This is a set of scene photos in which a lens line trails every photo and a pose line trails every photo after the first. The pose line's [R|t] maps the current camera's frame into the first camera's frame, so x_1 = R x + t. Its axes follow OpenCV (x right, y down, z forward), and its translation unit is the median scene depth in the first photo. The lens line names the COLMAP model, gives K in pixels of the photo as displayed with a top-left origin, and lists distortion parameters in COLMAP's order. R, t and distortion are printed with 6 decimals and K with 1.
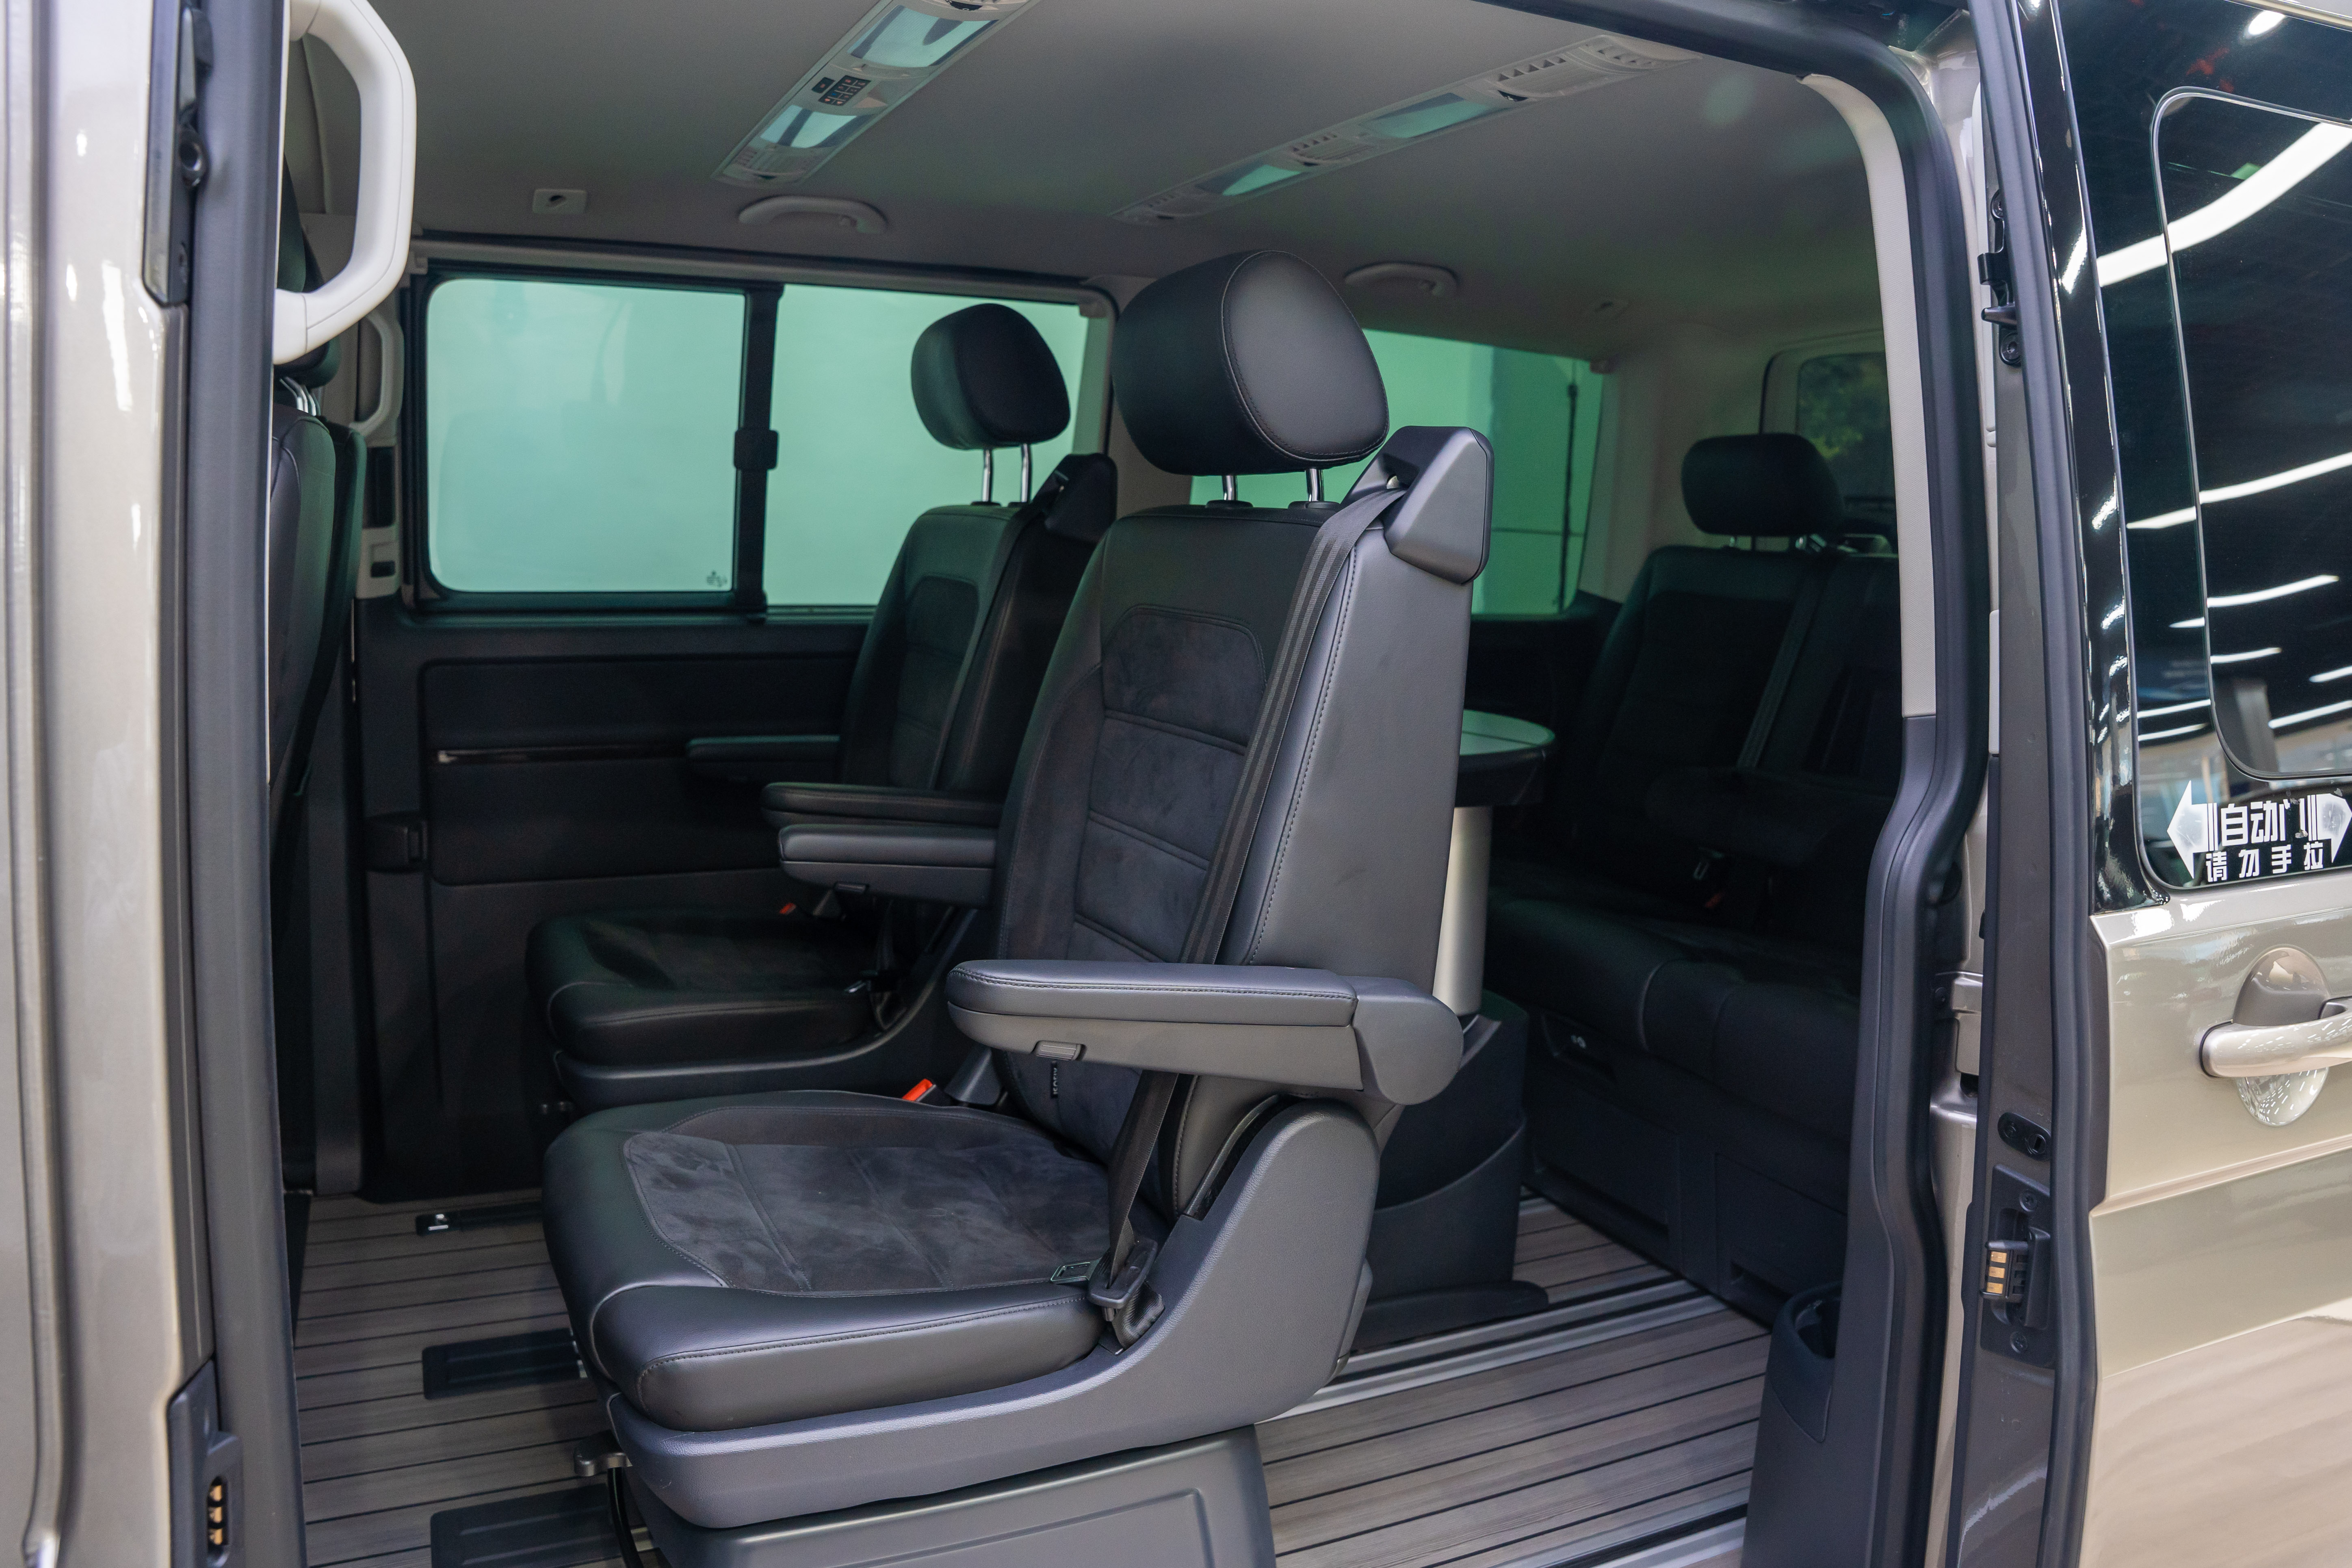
lens RADIAL K [[1654.8, 0, 1176.0], [0, 1654.8, 784.0], [0, 0, 1]] dist [-0.182482, 0.137547]
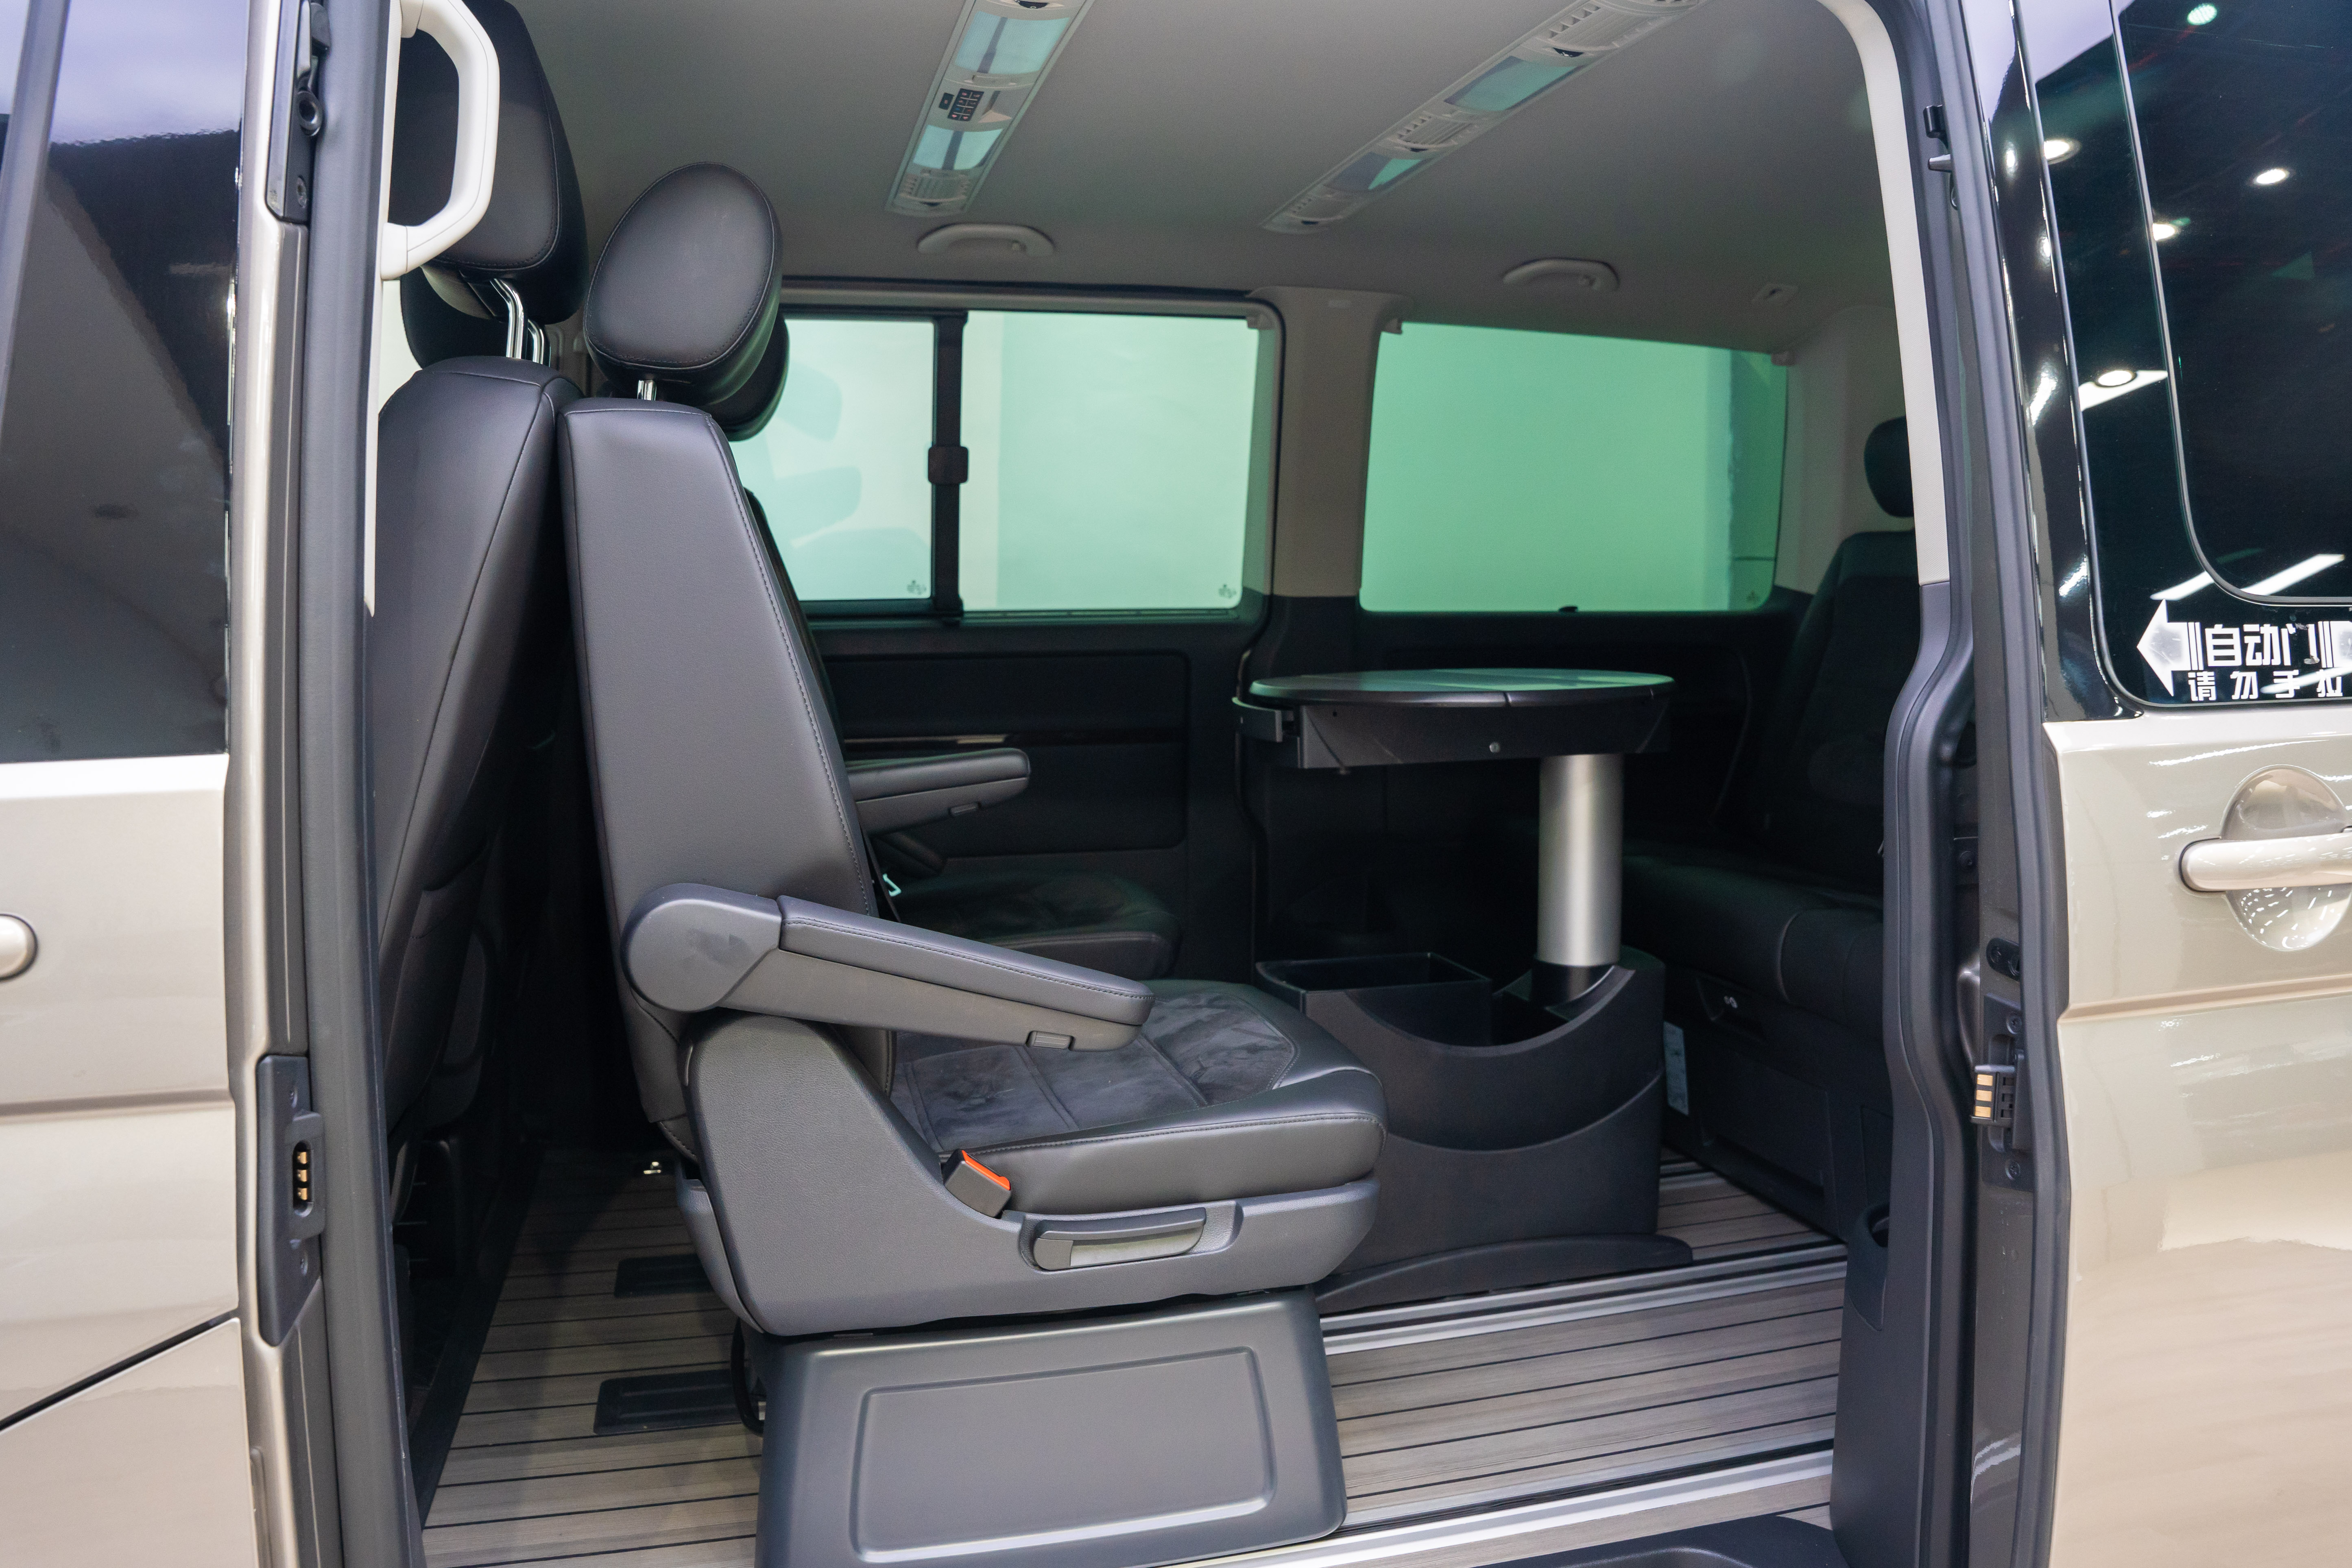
lens RADIAL K [[1654.7, 0, 1176.0], [0, 1654.7, 784.0], [0, 0, 1]] dist [-0.182482, 0.137547]
pose [[0.983243, -0.019902, -0.181210, 0.114359], [0.010667, 0.998601, -0.051793, 0.087513], [0.181987, 0.048992, 0.982080, -0.046127]]
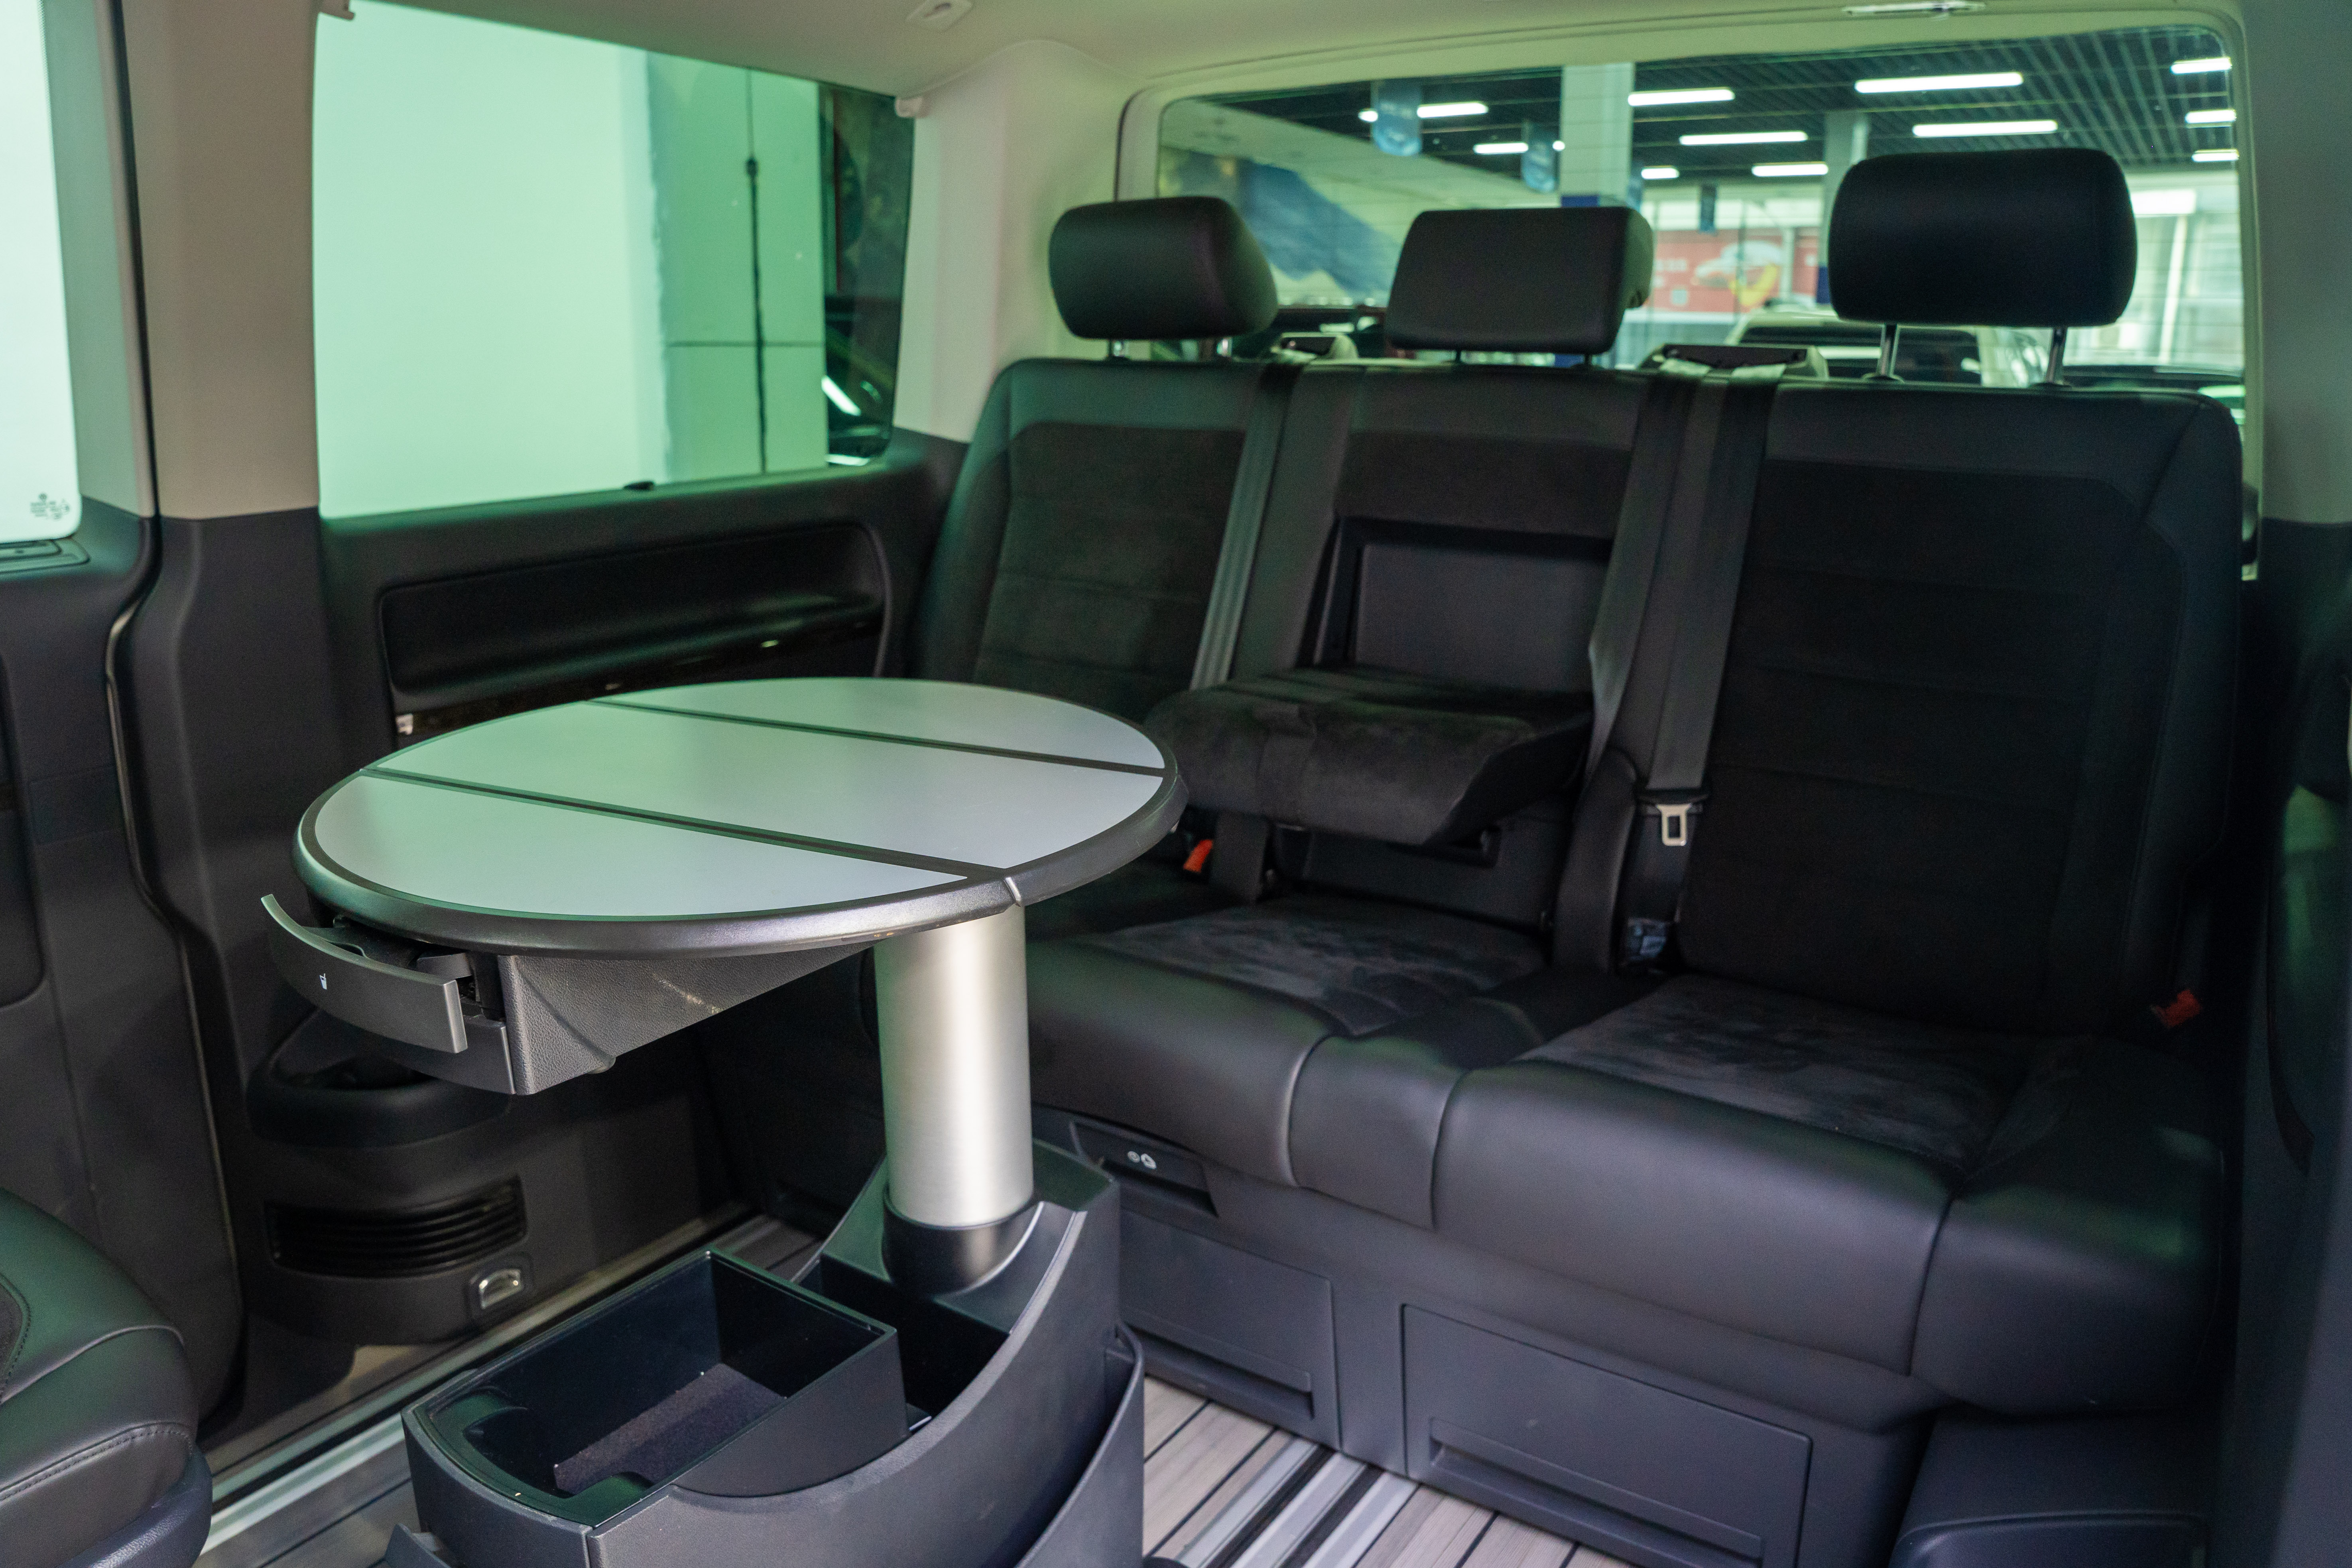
lens RADIAL K [[1654.8, 0, 1208.2], [0, 1654.8, 790.8], [0, 0, 1]] dist [-0.193196, 0.137615]
pose [[0.850753, -0.164311, 0.499220, -0.037108], [0.101388, 0.983341, 0.150870, -0.097287], [-0.515693, -0.077739, 0.853239, 0.532849]]
